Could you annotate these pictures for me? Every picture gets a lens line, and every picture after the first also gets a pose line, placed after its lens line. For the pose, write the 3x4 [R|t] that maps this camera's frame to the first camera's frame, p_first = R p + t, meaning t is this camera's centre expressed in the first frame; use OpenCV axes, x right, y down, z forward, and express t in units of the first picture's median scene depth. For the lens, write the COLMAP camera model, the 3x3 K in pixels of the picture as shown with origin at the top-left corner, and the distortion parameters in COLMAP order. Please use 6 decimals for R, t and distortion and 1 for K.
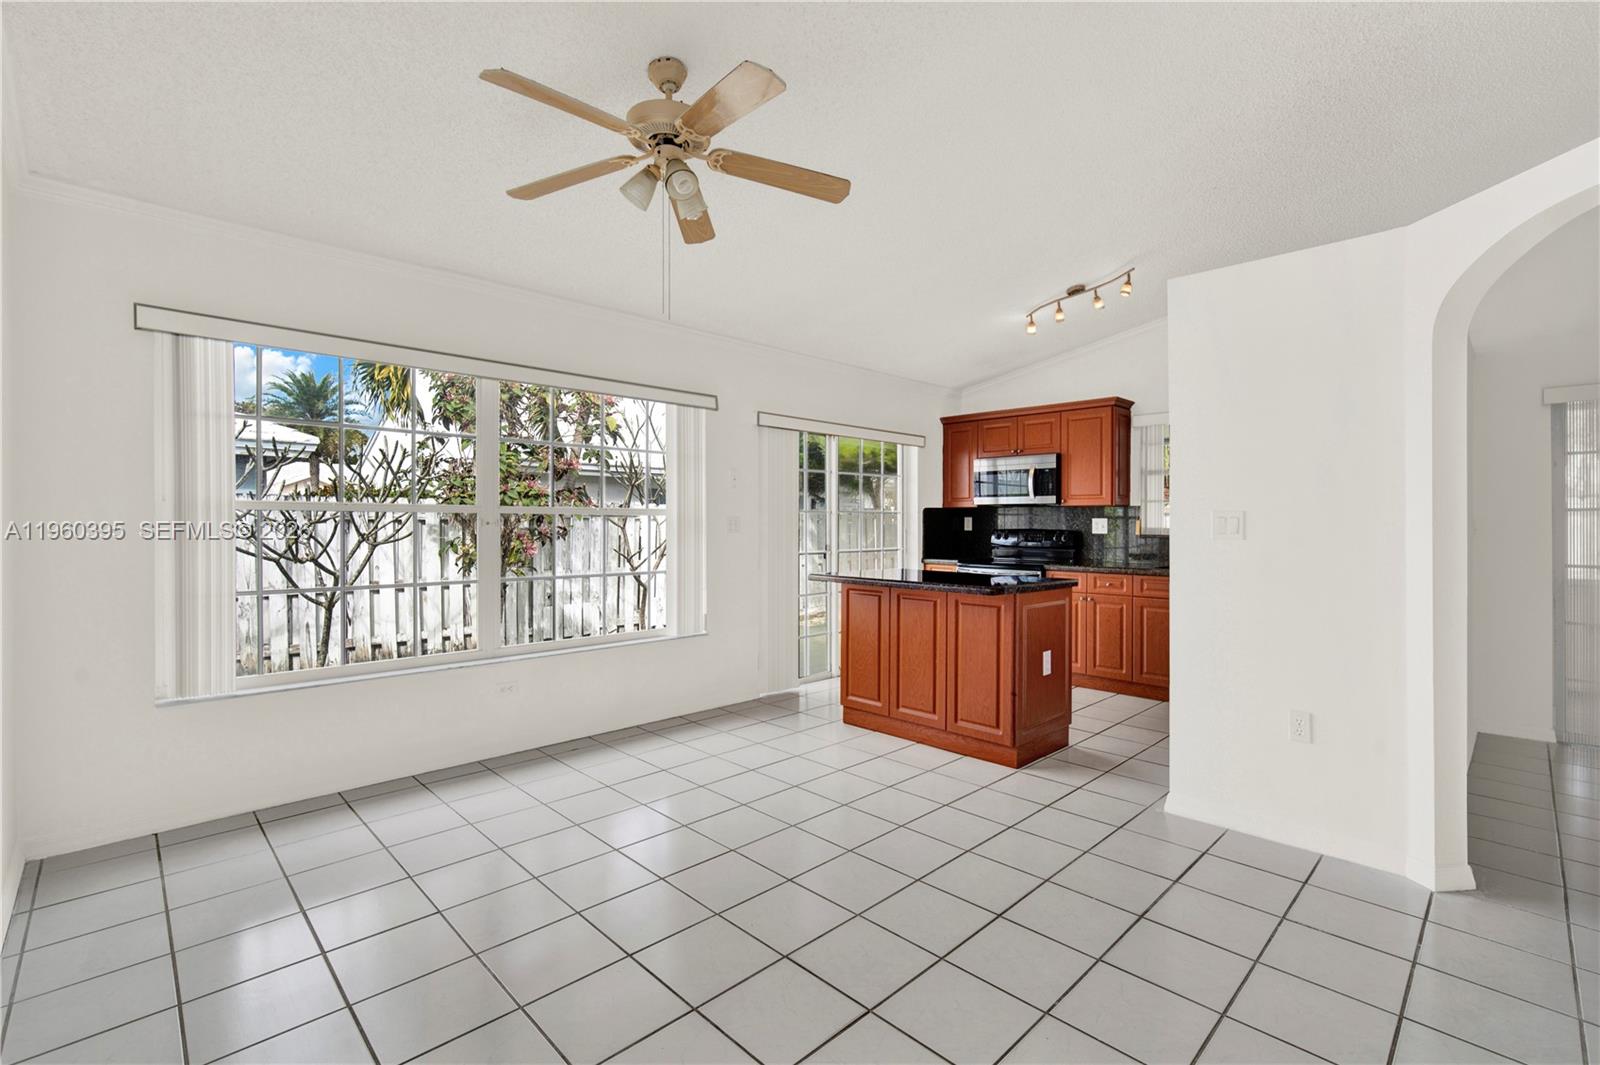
lens RADIAL K [[707.7, 0, 807.1], [0, 707.7, 528.2], [0, 0, 1]] dist [-0.002796, 0.000000]
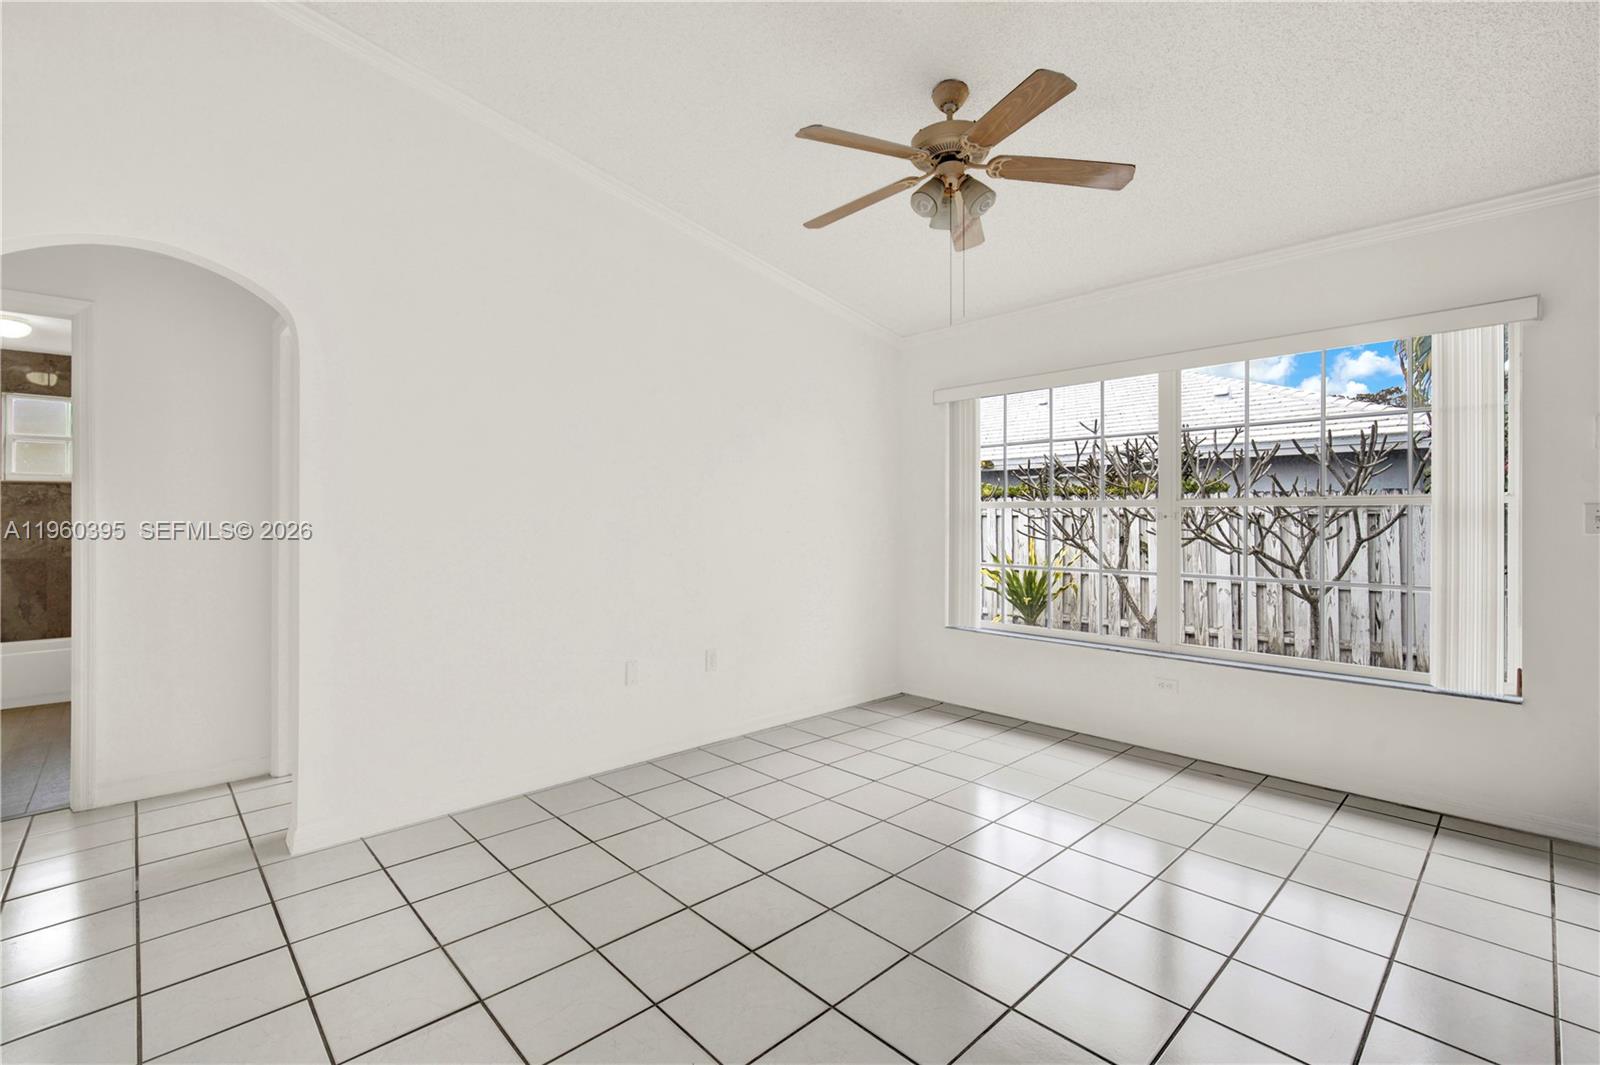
lens RADIAL K [[707.7, 0, 807.1], [0, 707.7, 525.8], [0, 0, 1]] dist [-0.002796, 0.000000]
pose [[-0.007372, 0.007161, -0.999947, 0.541569], [-0.004159, 0.999965, 0.007192, 0.000628], [0.999964, 0.004212, -0.007342, 0.492075]]
